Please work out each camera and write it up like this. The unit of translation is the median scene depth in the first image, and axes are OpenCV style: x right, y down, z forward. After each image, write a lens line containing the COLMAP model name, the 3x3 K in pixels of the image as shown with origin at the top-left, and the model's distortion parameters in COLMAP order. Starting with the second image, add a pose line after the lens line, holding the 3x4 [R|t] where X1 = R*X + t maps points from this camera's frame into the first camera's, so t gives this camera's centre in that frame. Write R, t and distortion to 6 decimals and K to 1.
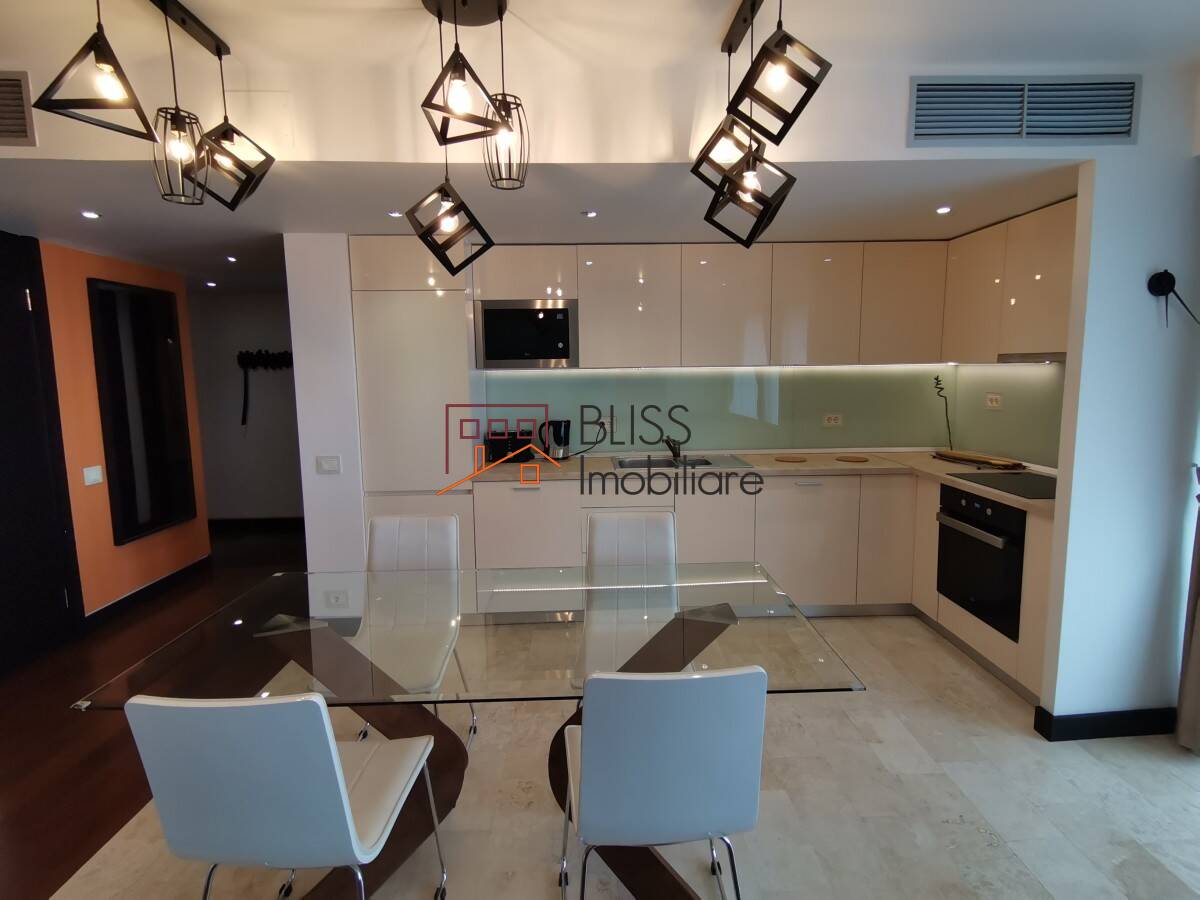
lens RADIAL K [[598.4, 0, 601.7], [0, 598.4, 439.0], [0, 0, 1]] dist [-0.000157, 0.000056]
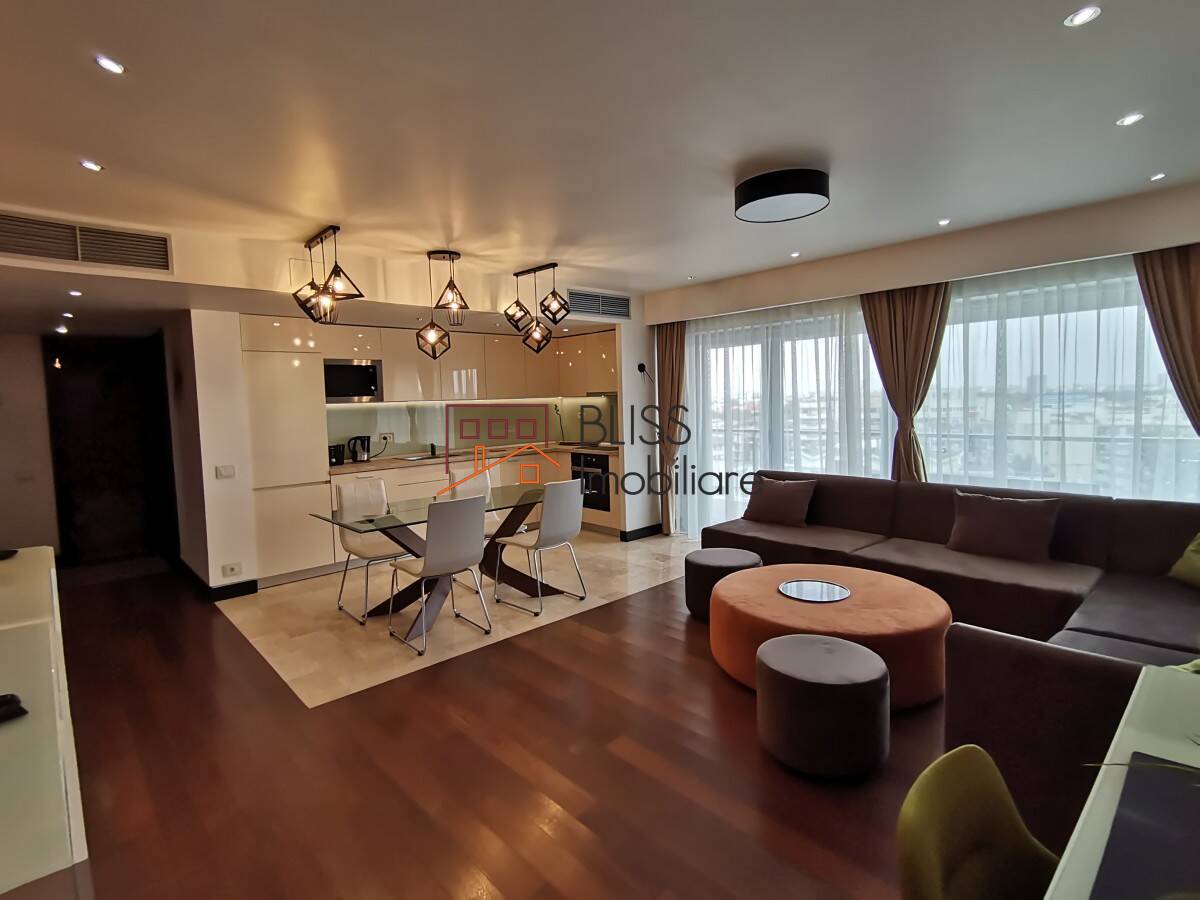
lens RADIAL K [[598.4, 0, 601.7], [0, 598.4, 439.0], [0, 0, 1]] dist [-0.000157, 0.000056]
pose [[0.750002, -0.053519, 0.659267, -0.704082], [0.097877, 0.994728, -0.030596, 0.094192], [-0.654154, 0.087474, 0.751286, -0.630045]]
